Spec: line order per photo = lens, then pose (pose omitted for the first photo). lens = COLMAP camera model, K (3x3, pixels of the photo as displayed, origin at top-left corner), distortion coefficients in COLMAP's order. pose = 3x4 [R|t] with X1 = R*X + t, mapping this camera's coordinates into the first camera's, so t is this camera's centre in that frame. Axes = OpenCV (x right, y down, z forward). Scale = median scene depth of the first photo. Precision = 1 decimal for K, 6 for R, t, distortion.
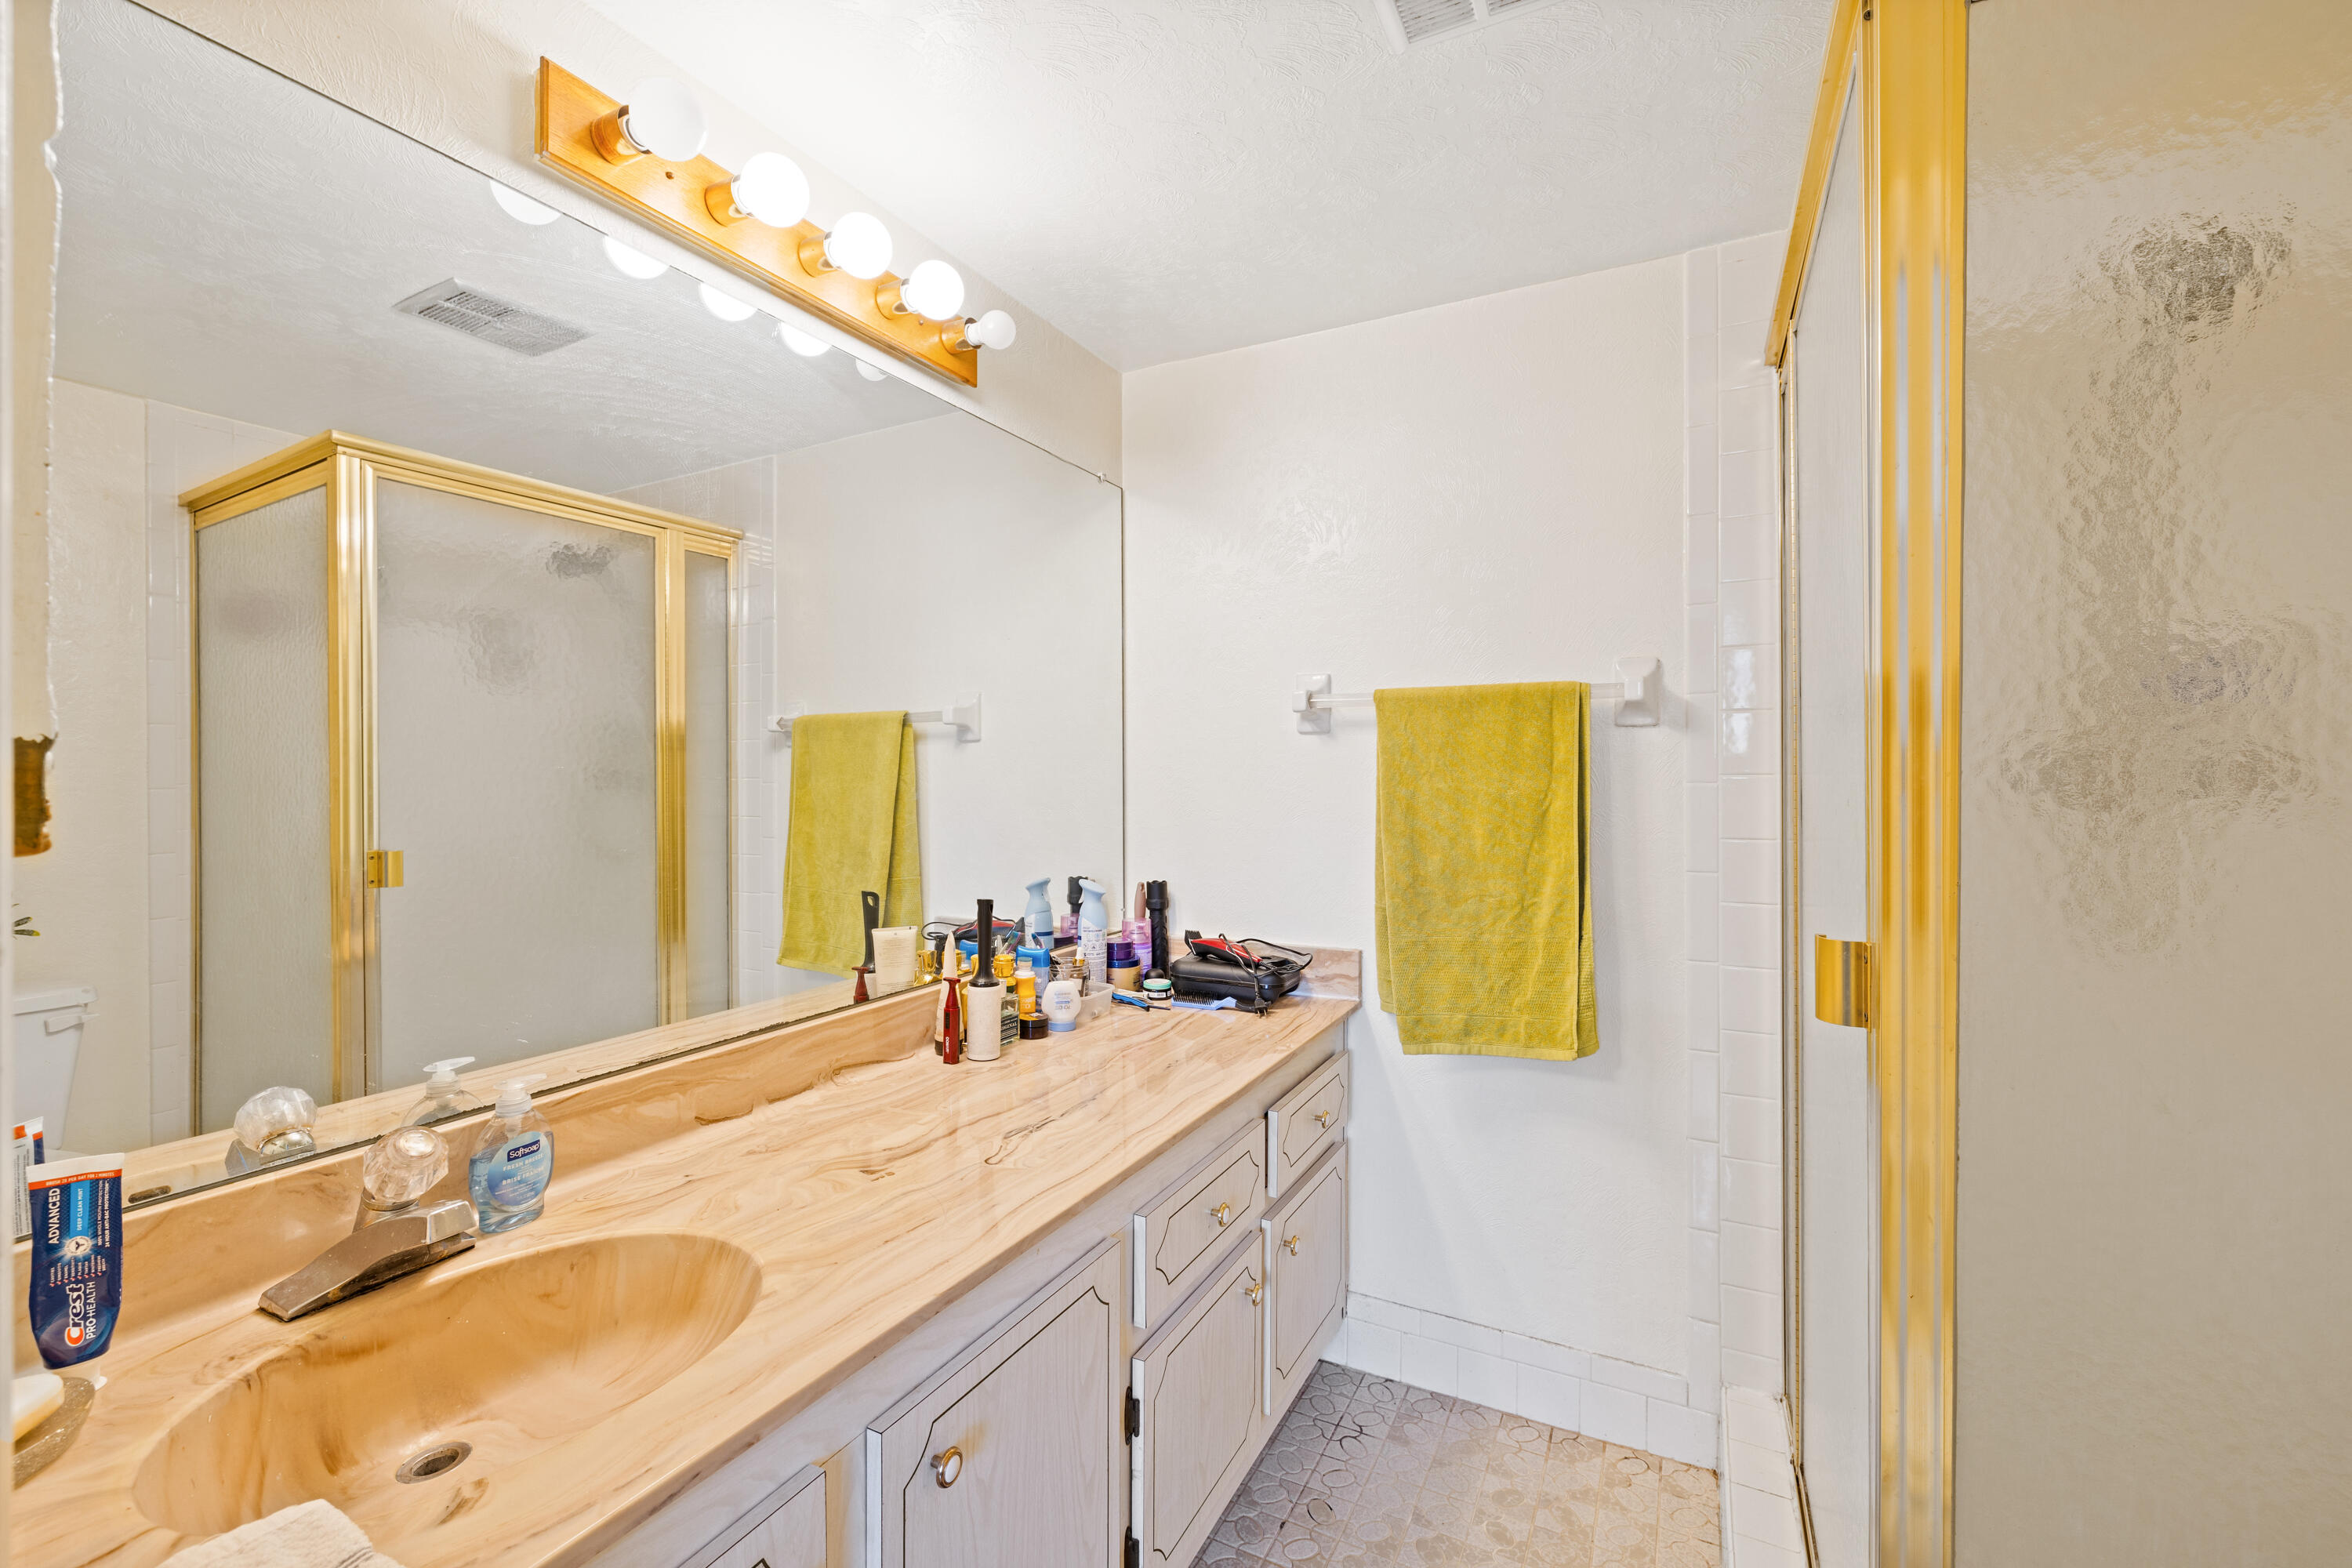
lens RADIAL K [[998.5, 0, 1180.9], [0, 998.5, 766.6], [0, 0, 1]] dist [0.001351, -0.000243]
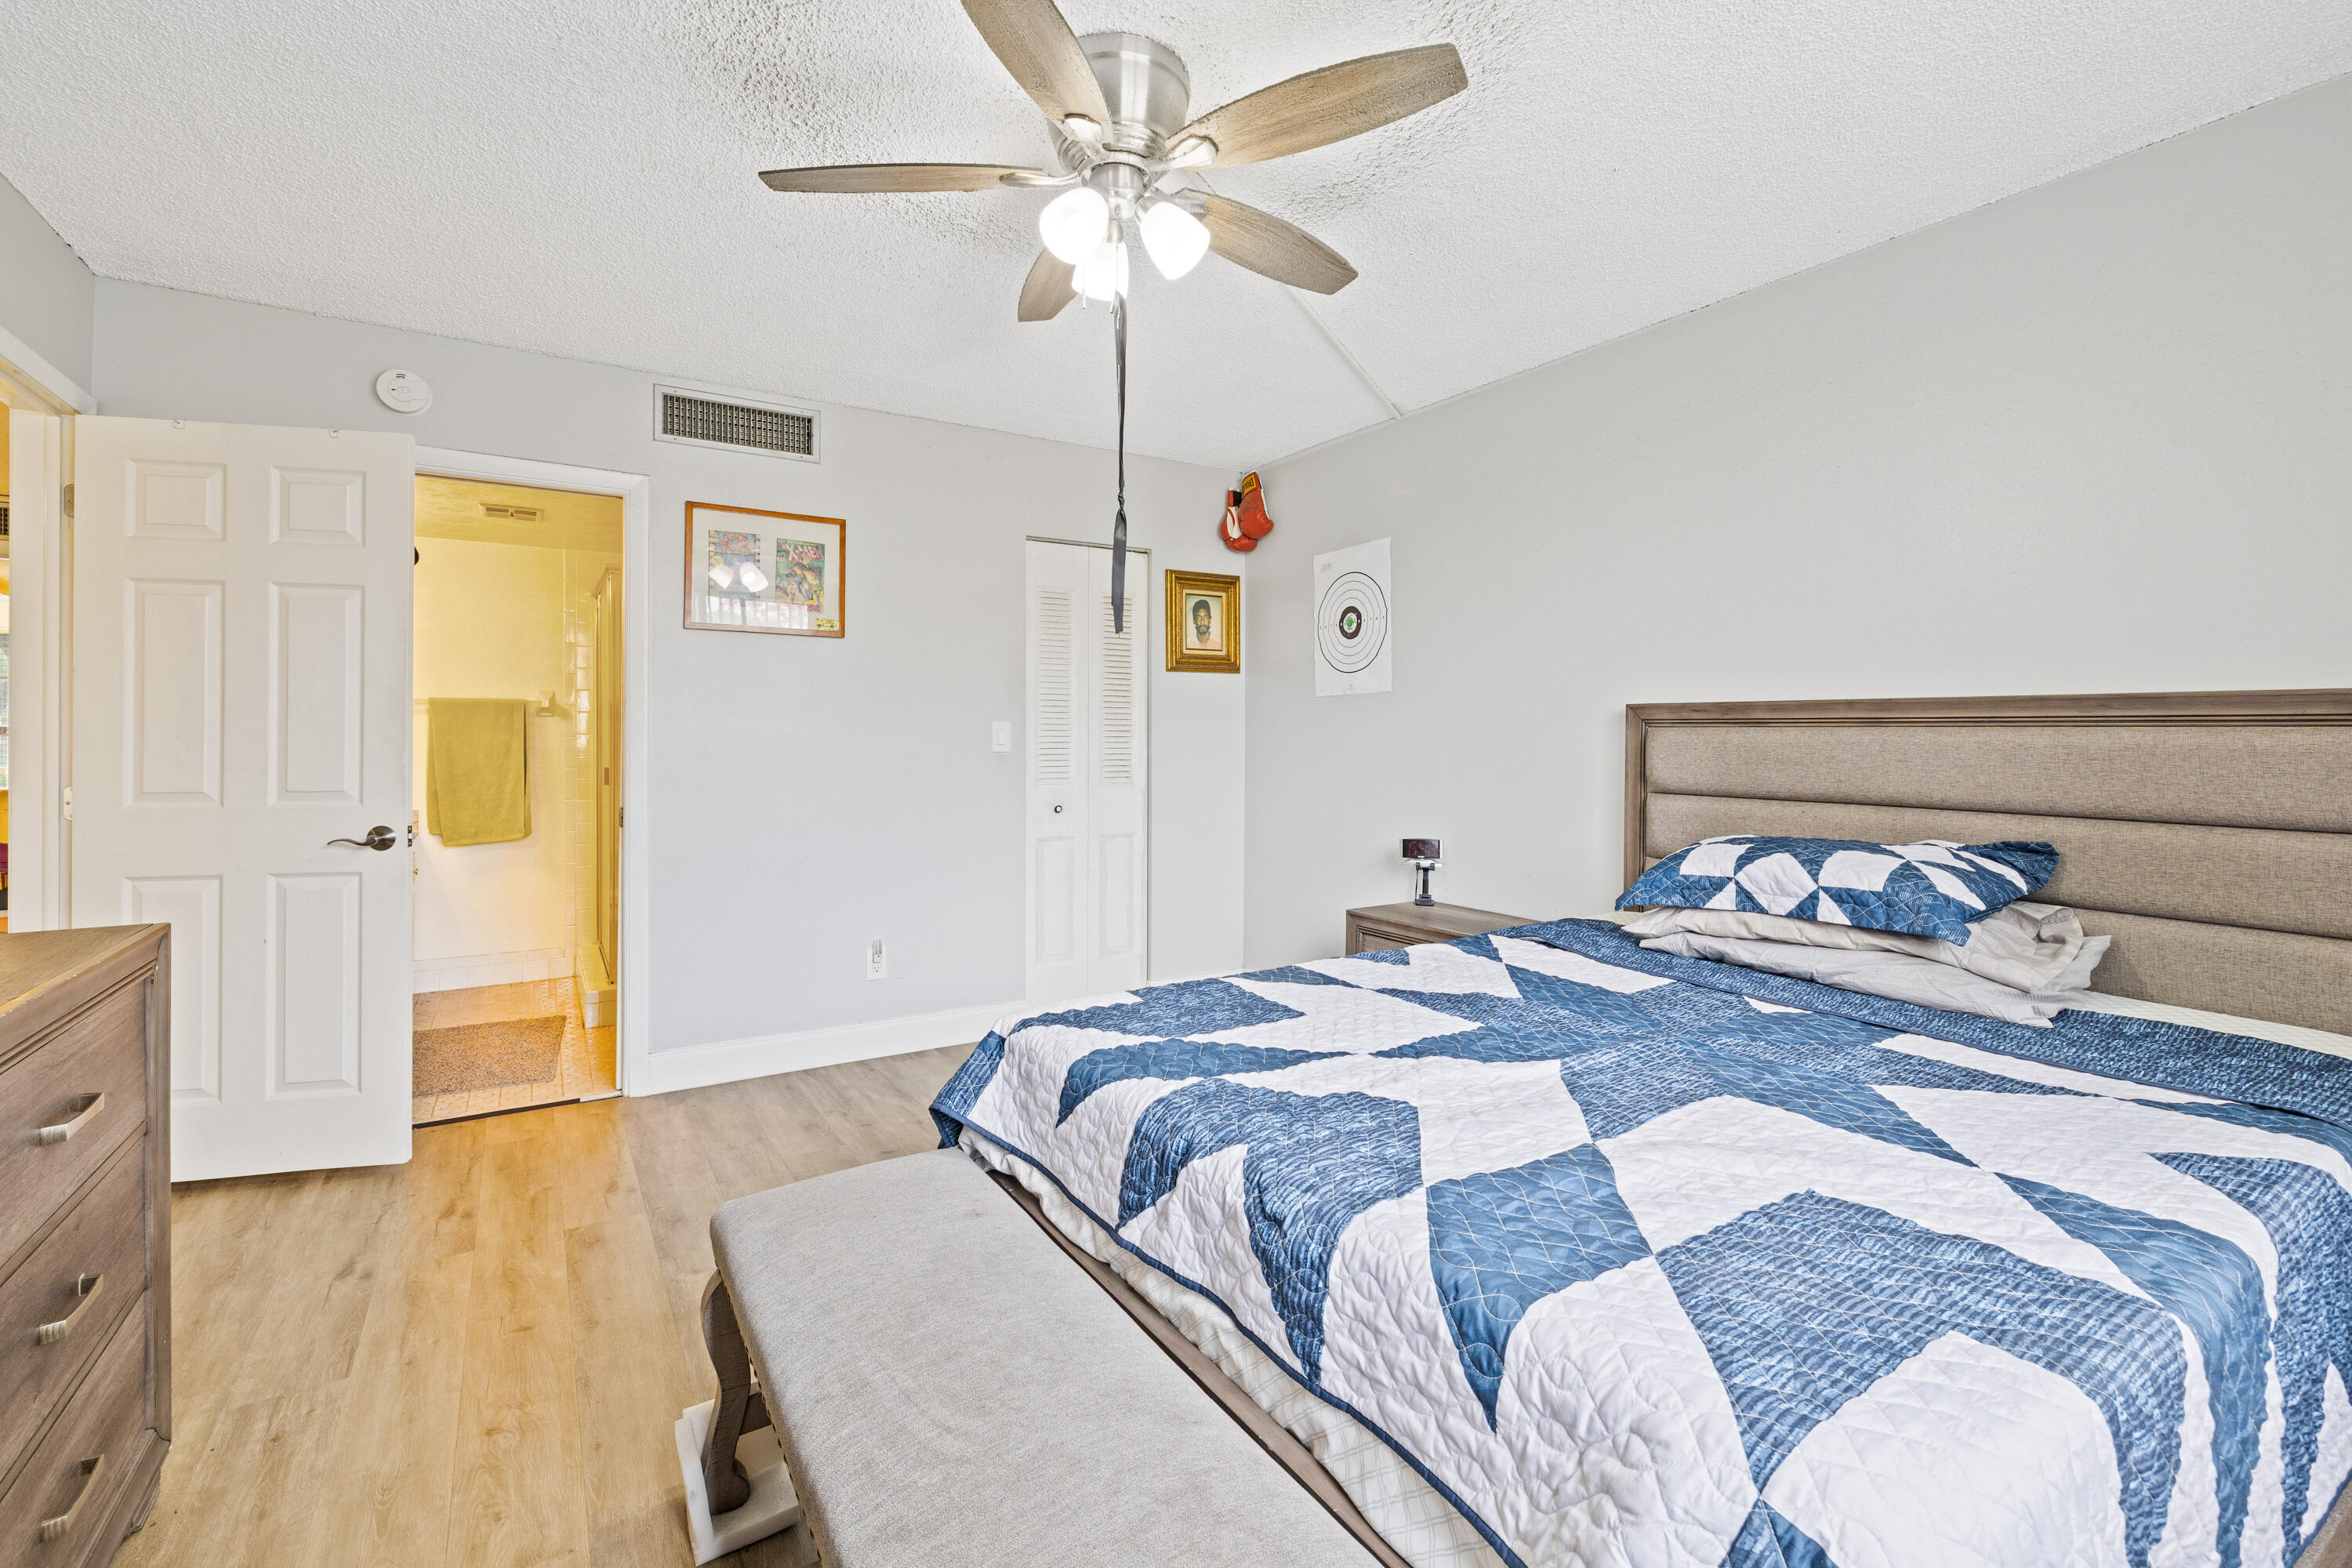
lens RADIAL K [[998.5, 0, 1146.3], [0, 998.5, 736.0], [0, 0, 1]] dist [0.001351, -0.000243]
pose [[0.514352, 0.005149, 0.857564, -1.041079], [0.002094, 0.999971, -0.007260, 0.036942], [-0.857577, 0.005530, 0.514327, -1.813853]]
